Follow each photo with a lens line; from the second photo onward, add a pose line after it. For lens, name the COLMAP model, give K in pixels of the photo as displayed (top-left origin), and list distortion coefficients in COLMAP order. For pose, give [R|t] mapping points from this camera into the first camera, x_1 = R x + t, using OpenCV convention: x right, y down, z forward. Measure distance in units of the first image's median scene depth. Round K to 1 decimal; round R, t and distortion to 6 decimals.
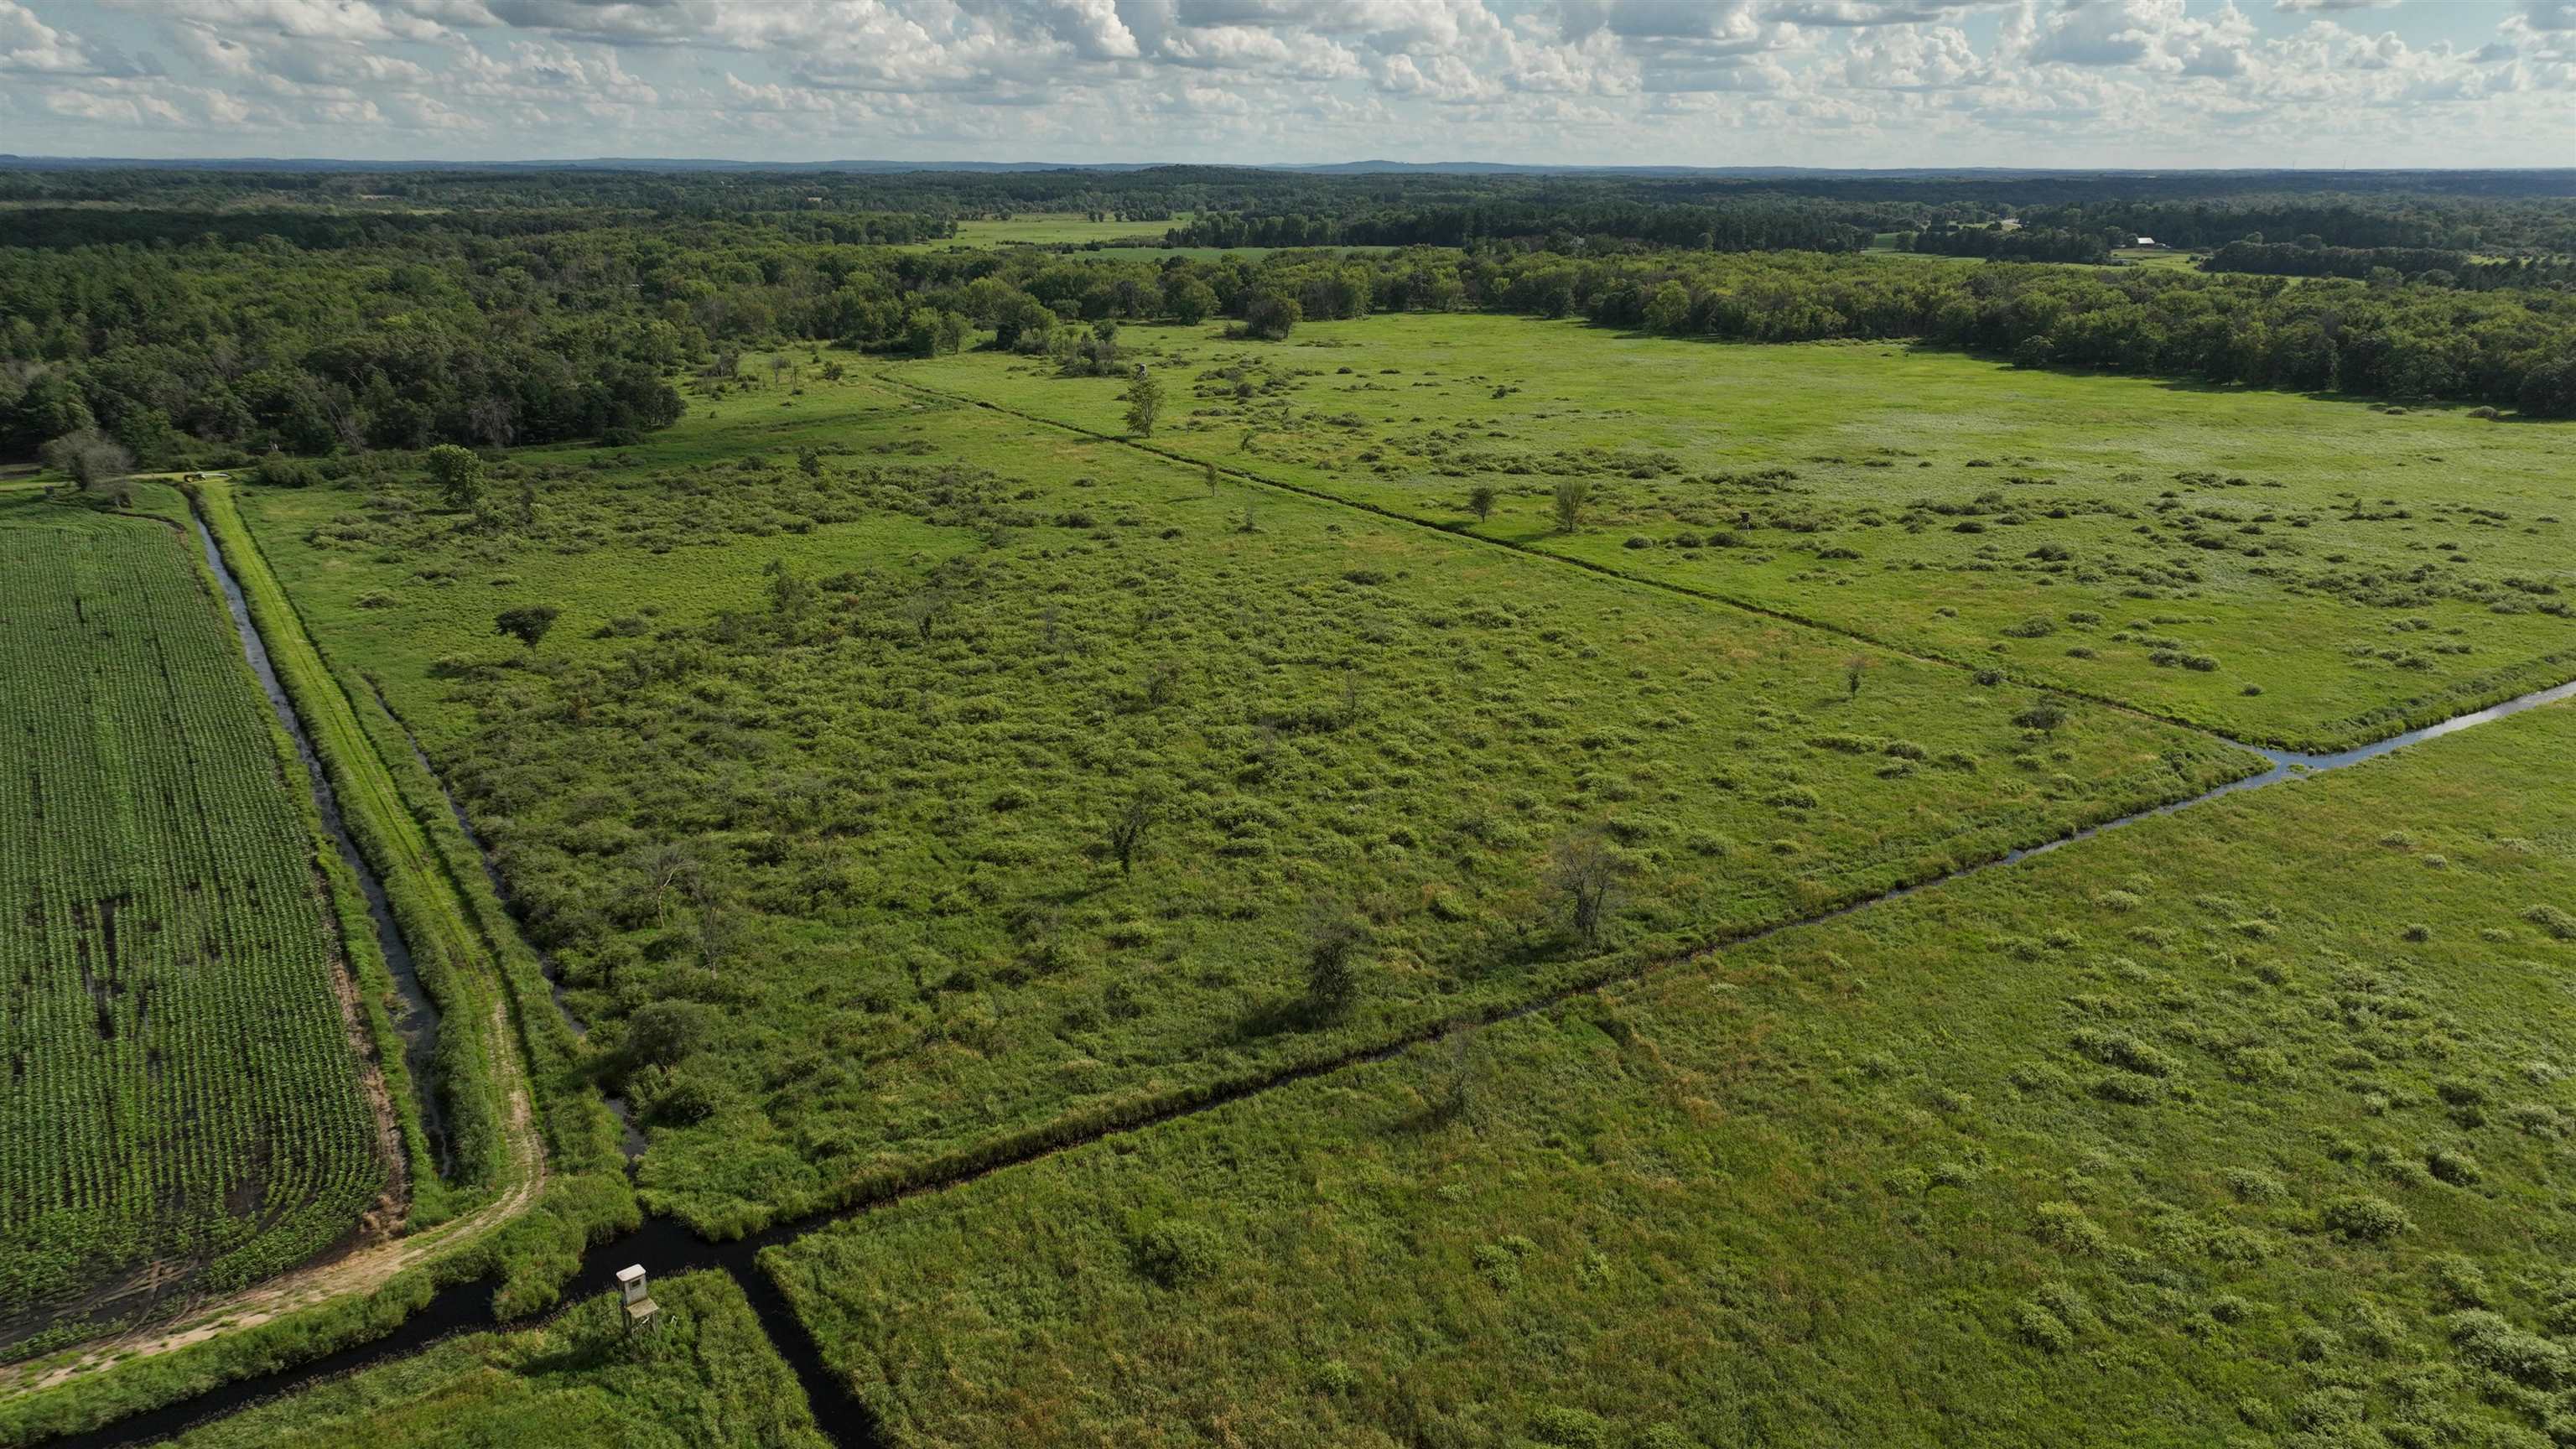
lens RADIAL K [[1823.3, 0, 1291.4], [0, 1823.3, 720.2], [0, 0, 1]] dist [0.003666, 0.020839]
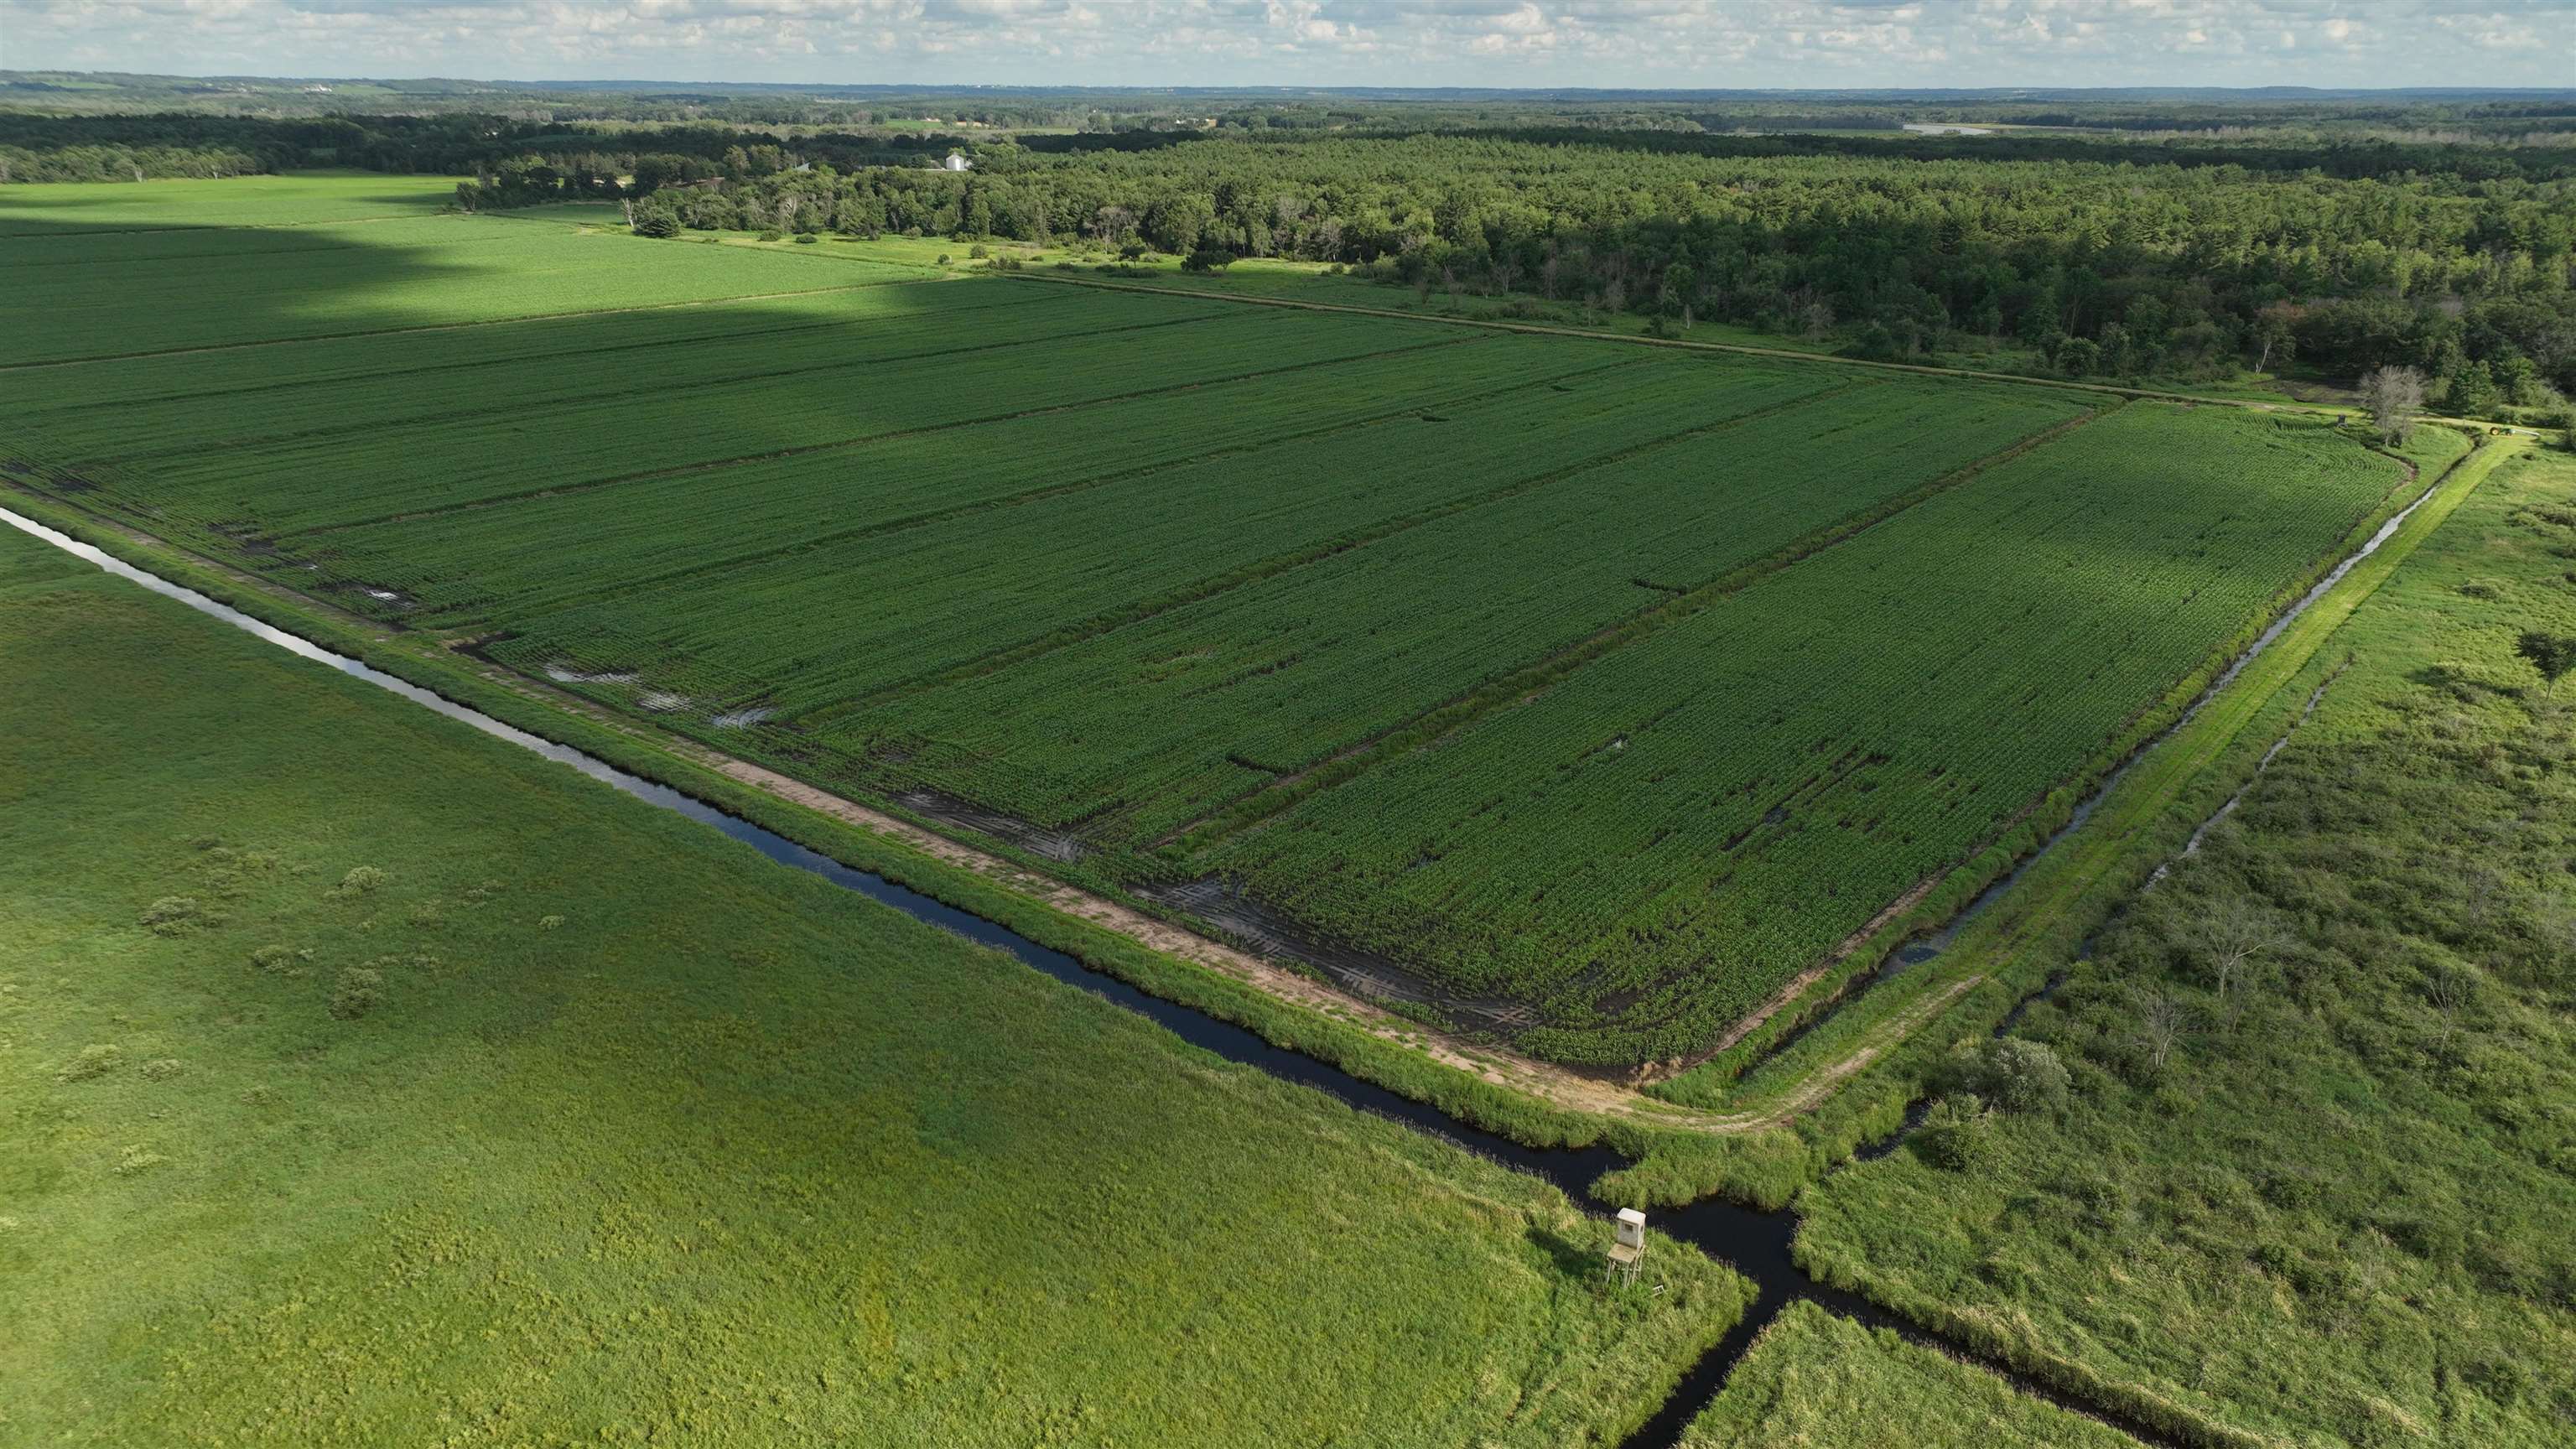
lens RADIAL K [[1823.3, 0, 1291.4], [0, 1823.3, 720.2], [0, 0, 1]] dist [0.003666, 0.020839]
pose [[0.304551, 0.316239, -0.898466, 0.350708], [-0.286307, 0.930047, 0.230306, -0.111806], [0.908448, 0.187097, 0.373788, 0.371365]]
